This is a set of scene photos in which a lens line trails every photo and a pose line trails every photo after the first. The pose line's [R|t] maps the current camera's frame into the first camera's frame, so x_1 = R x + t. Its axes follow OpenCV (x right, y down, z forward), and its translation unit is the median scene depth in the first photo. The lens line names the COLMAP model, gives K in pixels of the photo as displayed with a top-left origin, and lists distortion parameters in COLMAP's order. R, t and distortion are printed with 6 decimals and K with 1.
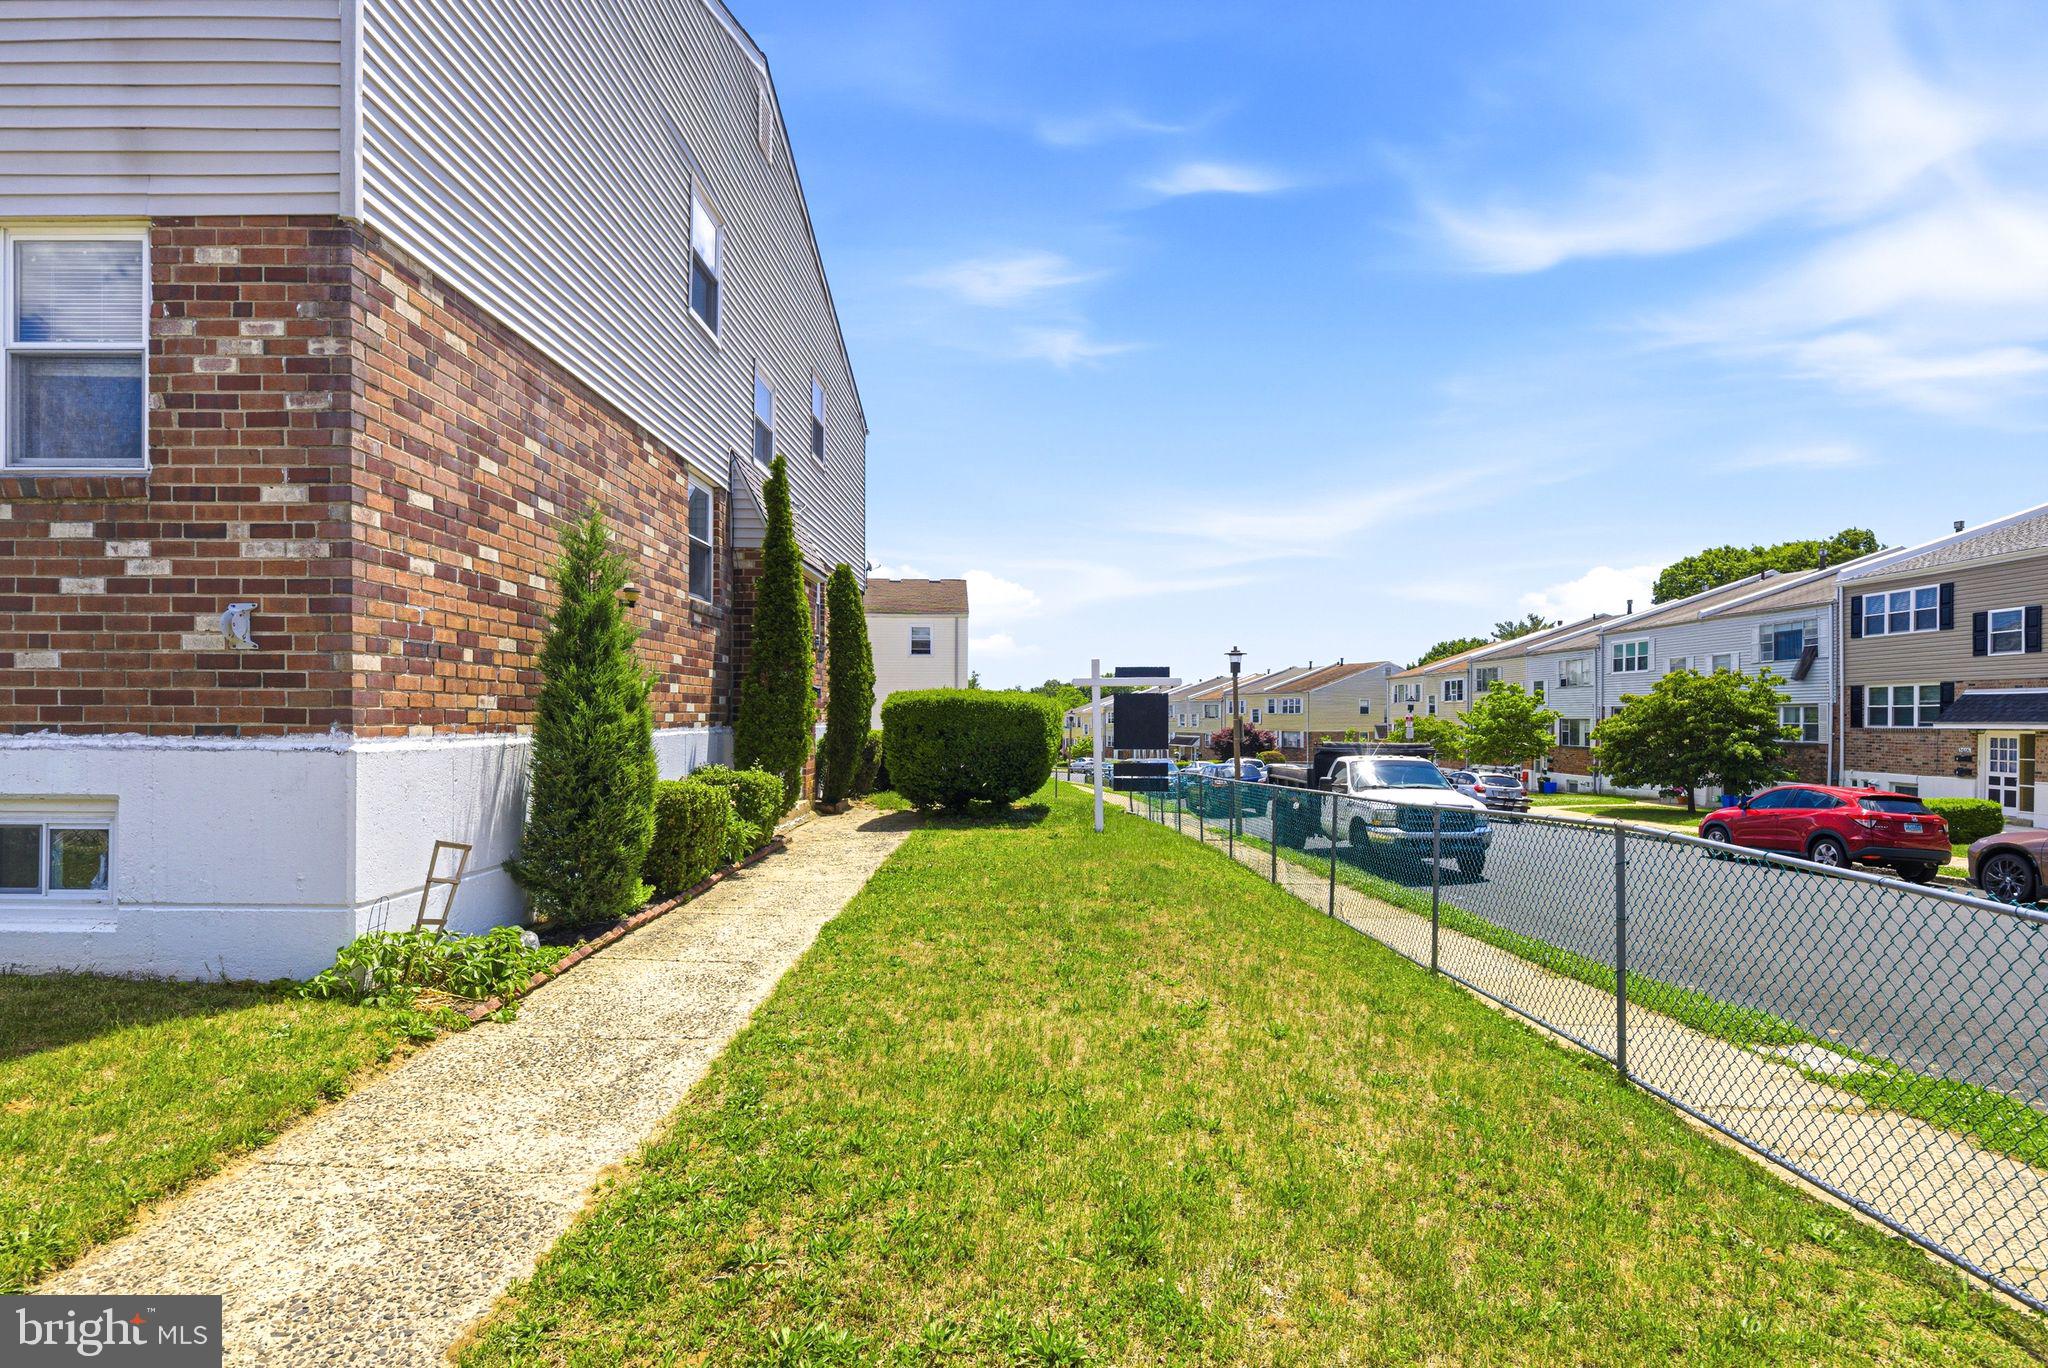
lens RADIAL K [[1031.5, 0, 1050.2], [0, 1031.5, 687.0], [0, 0, 1]] dist [0.001539, -0.008995]
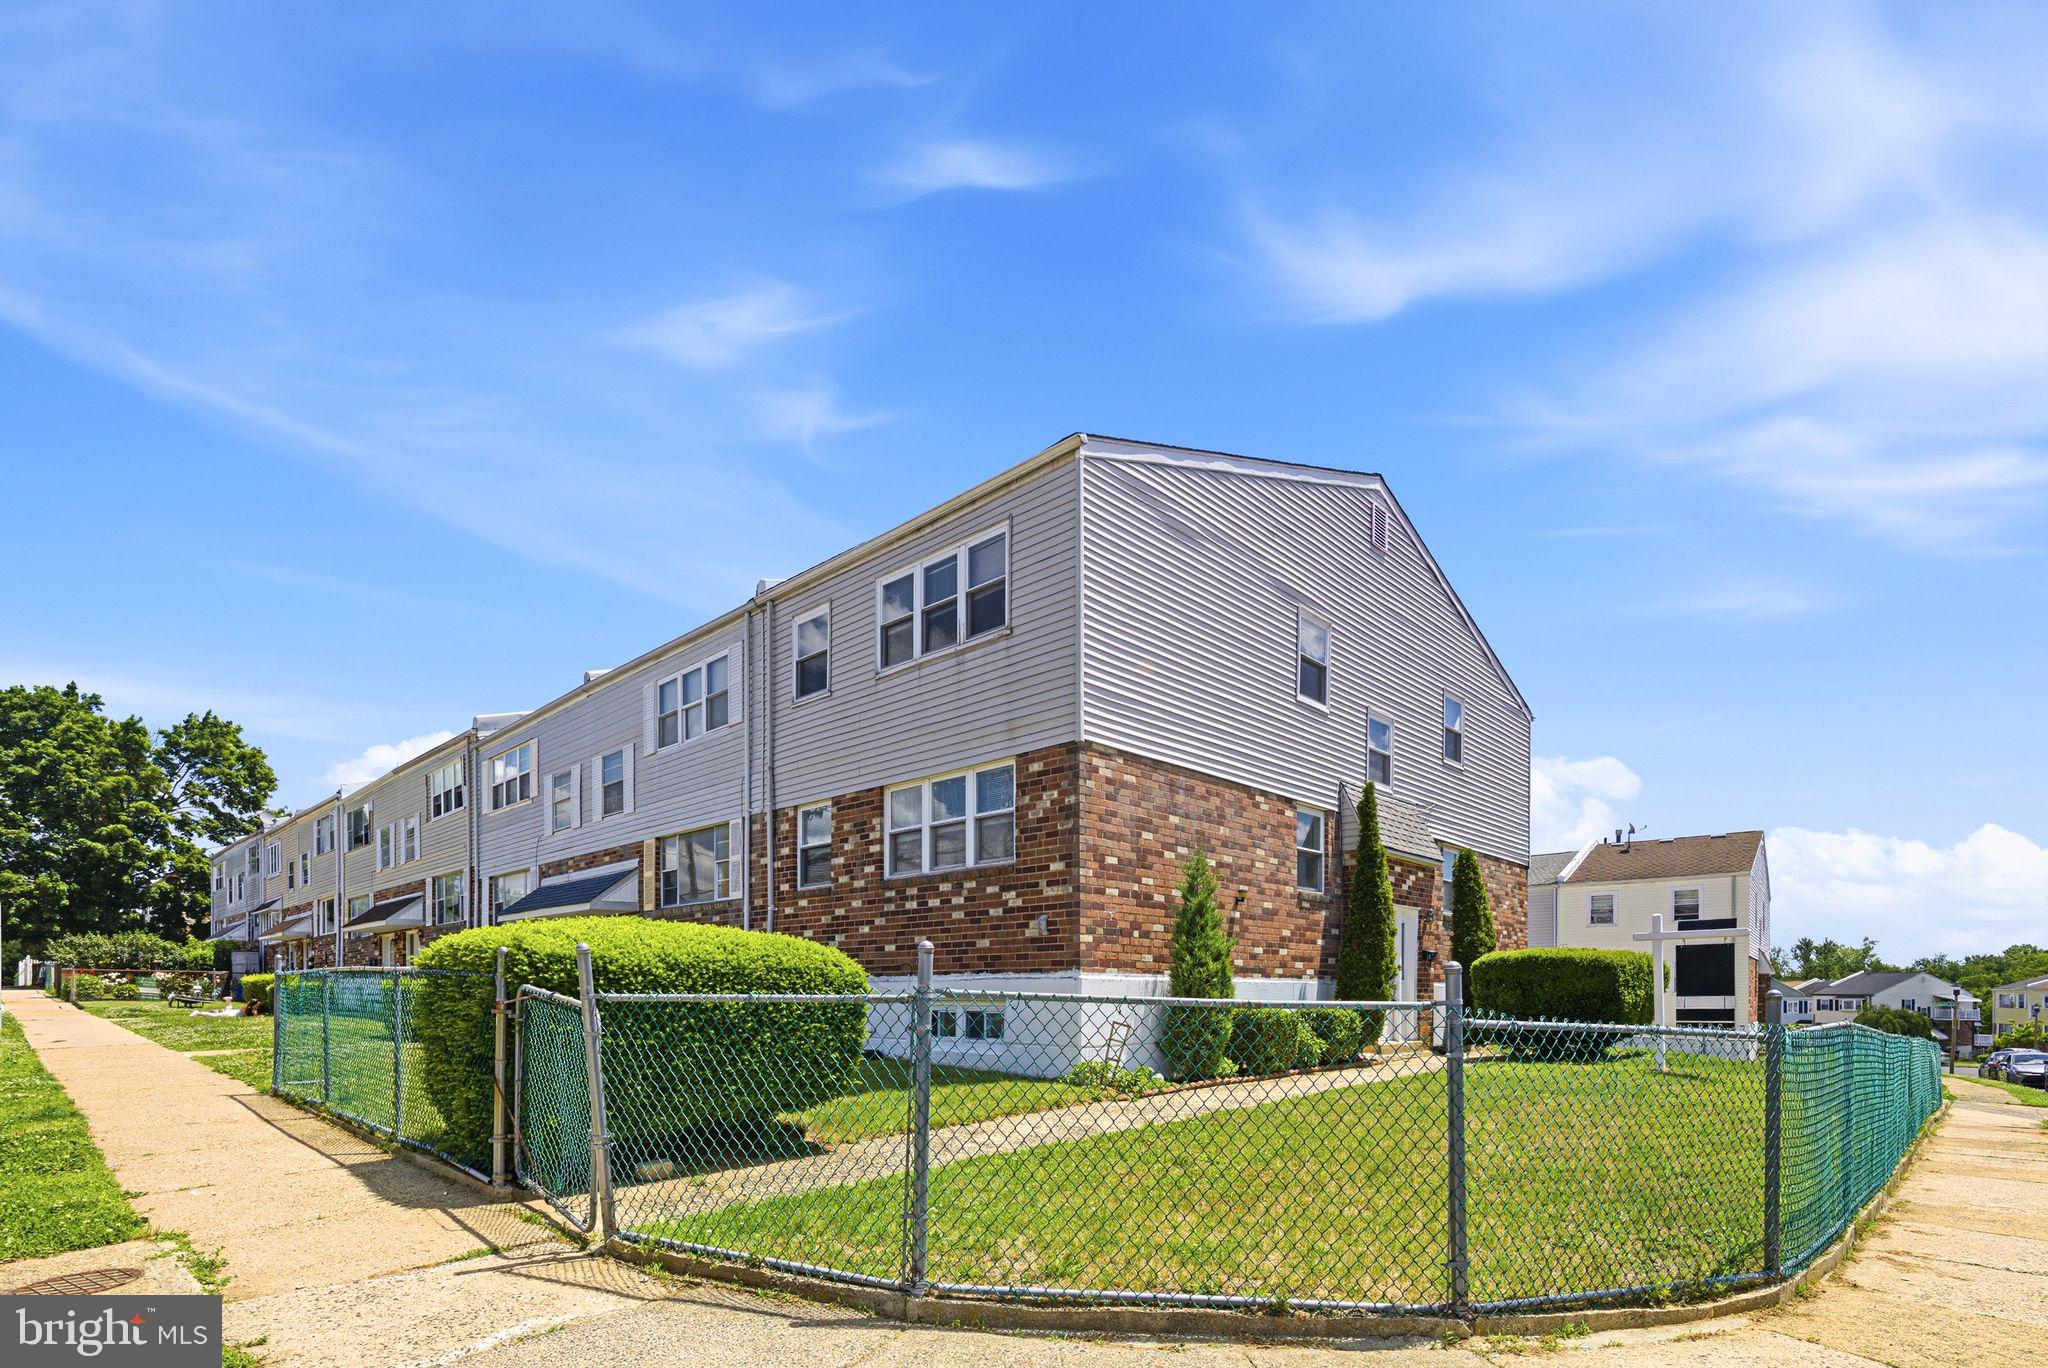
lens RADIAL K [[1031.5, 0, 1050.2], [0, 1031.5, 687.0], [0, 0, 1]] dist [0.001539, -0.008995]
pose [[0.732026, -0.205550, -0.649528, 0.747789], [0.025349, 0.960956, -0.275536, 0.058927], [0.680805, 0.185235, 0.708656, -0.658538]]
